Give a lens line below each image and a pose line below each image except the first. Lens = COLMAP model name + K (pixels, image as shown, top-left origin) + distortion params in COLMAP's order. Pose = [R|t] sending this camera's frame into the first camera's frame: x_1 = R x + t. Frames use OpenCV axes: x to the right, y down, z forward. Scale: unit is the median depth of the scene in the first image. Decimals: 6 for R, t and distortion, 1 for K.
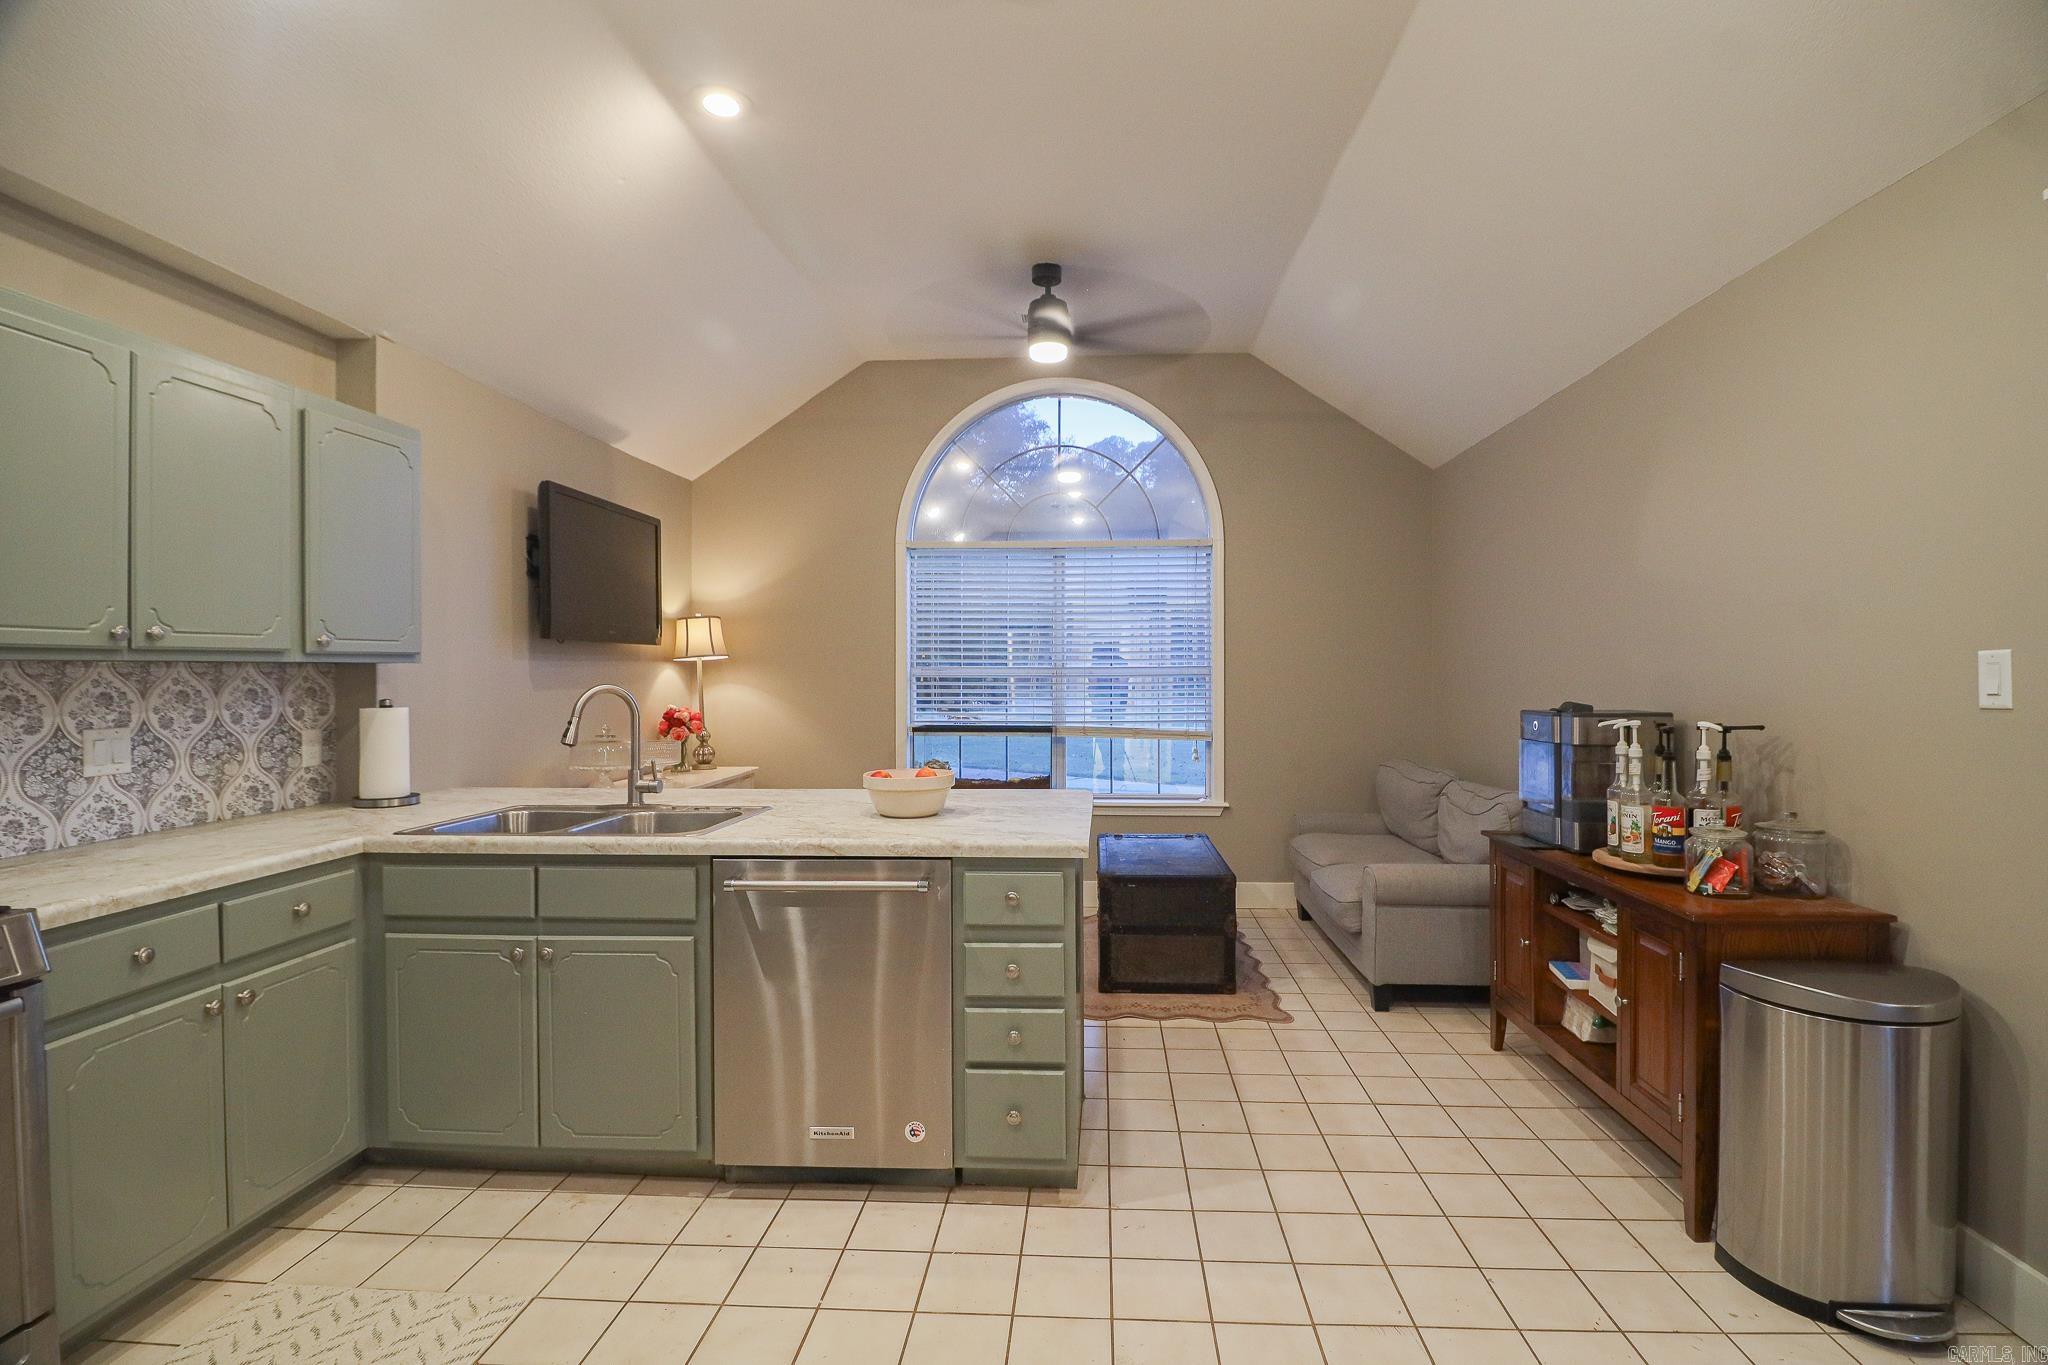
lens RADIAL K [[973.5, 0, 1024.0], [0, 973.5, 682.5], [0, 0, 1]] dist [-0.003357, -0.000596]
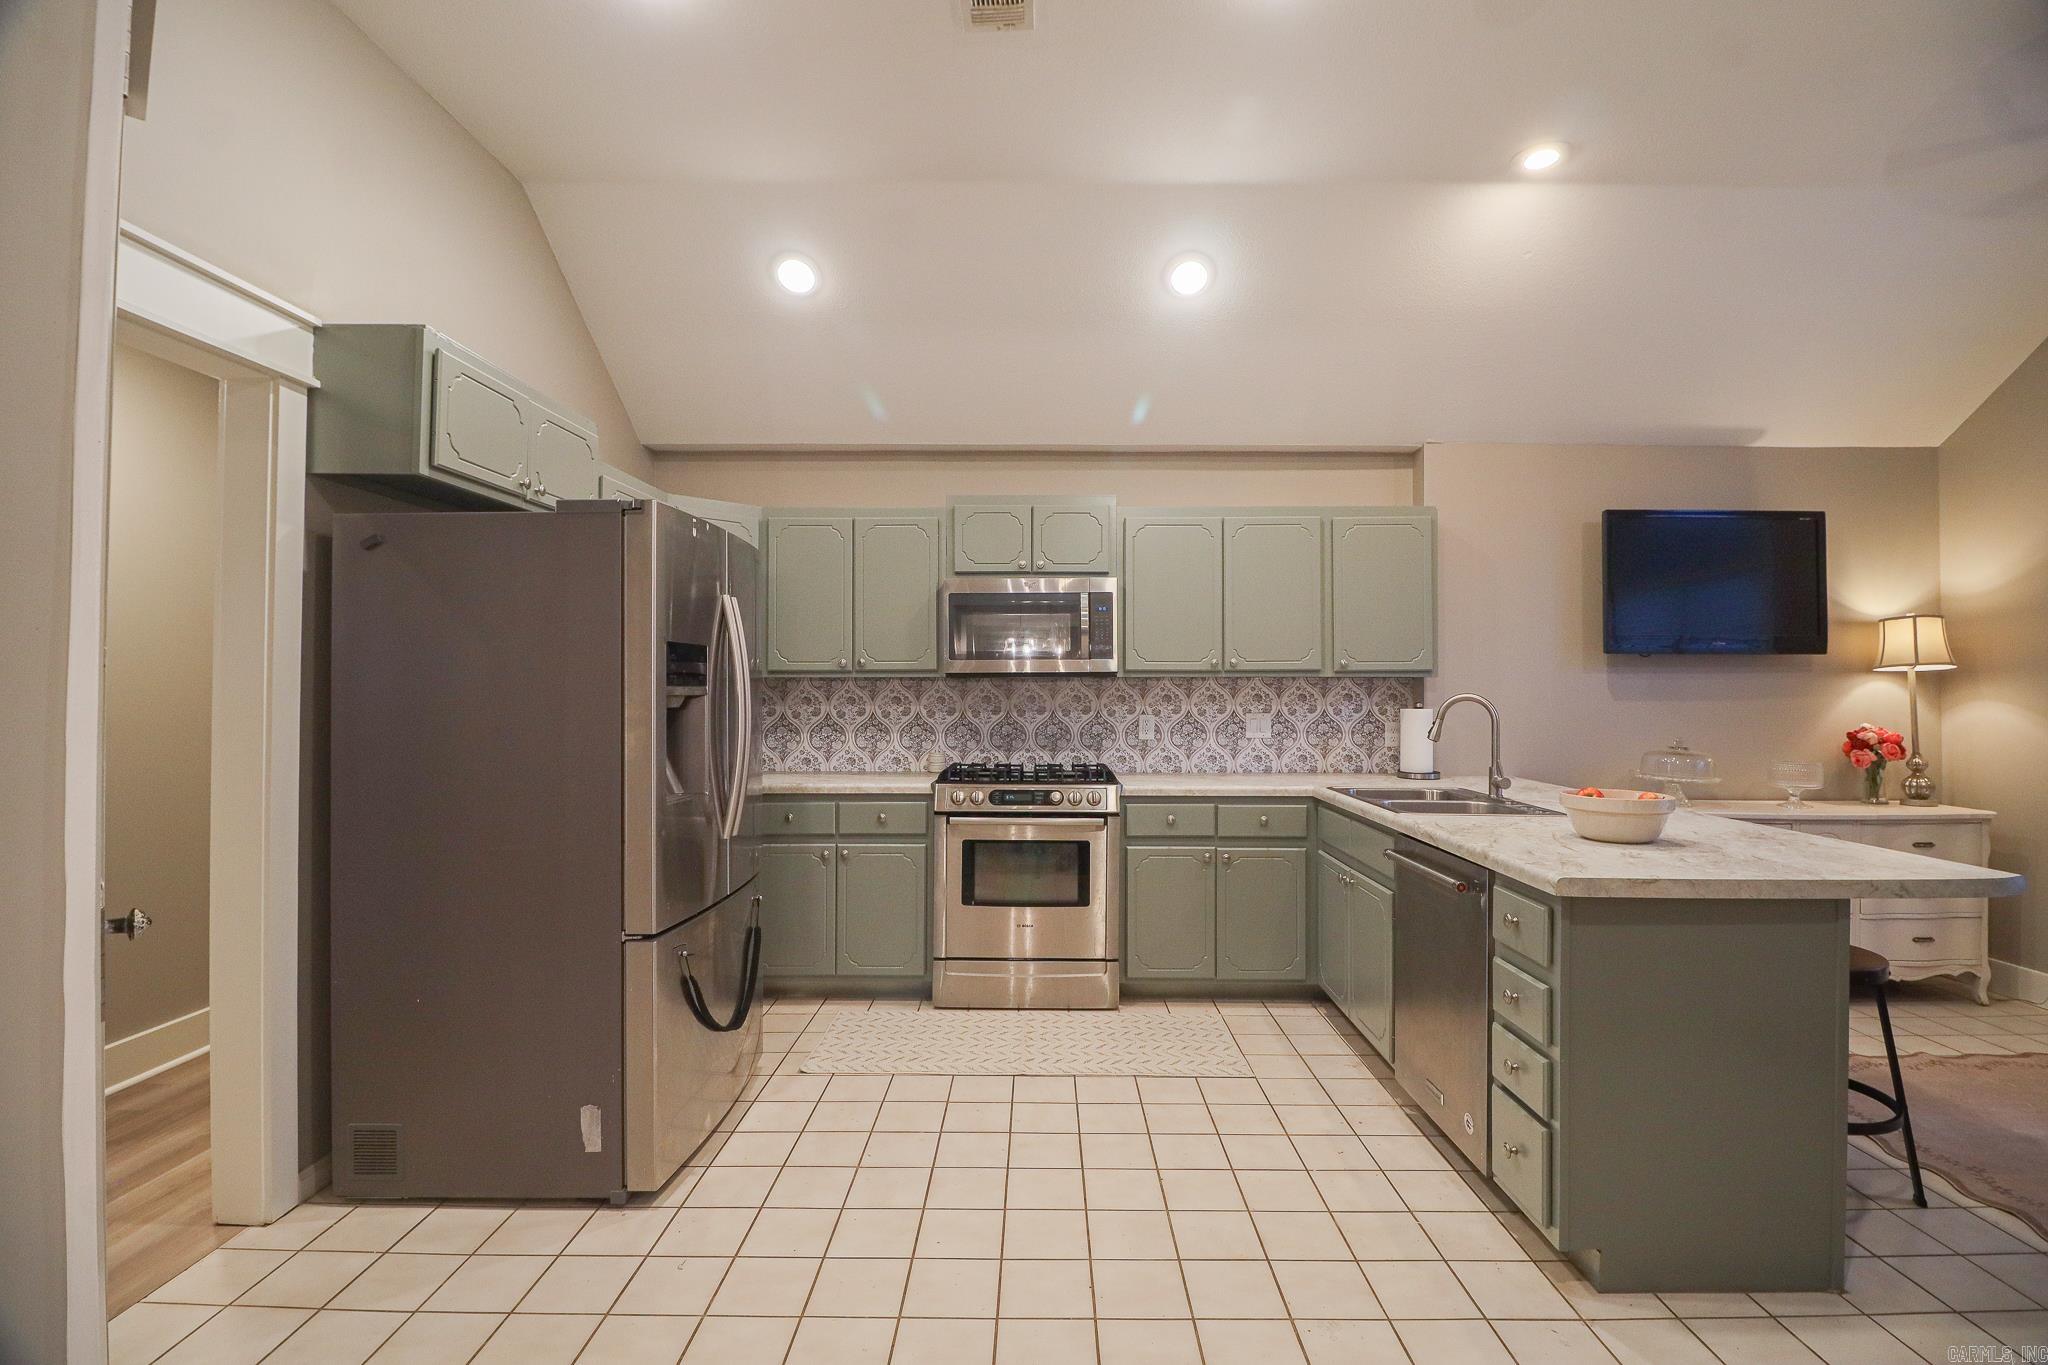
lens RADIAL K [[919.3, 0, 1024.0], [0, 919.3, 682.5], [0, 0, 1]] dist [0.003139, 0.000396]
pose [[0.068188, 0.000183, -0.997672, 0.765140], [-0.013517, 0.999908, -0.000740, -0.004239], [0.997581, 0.013536, 0.068184, 0.407318]]
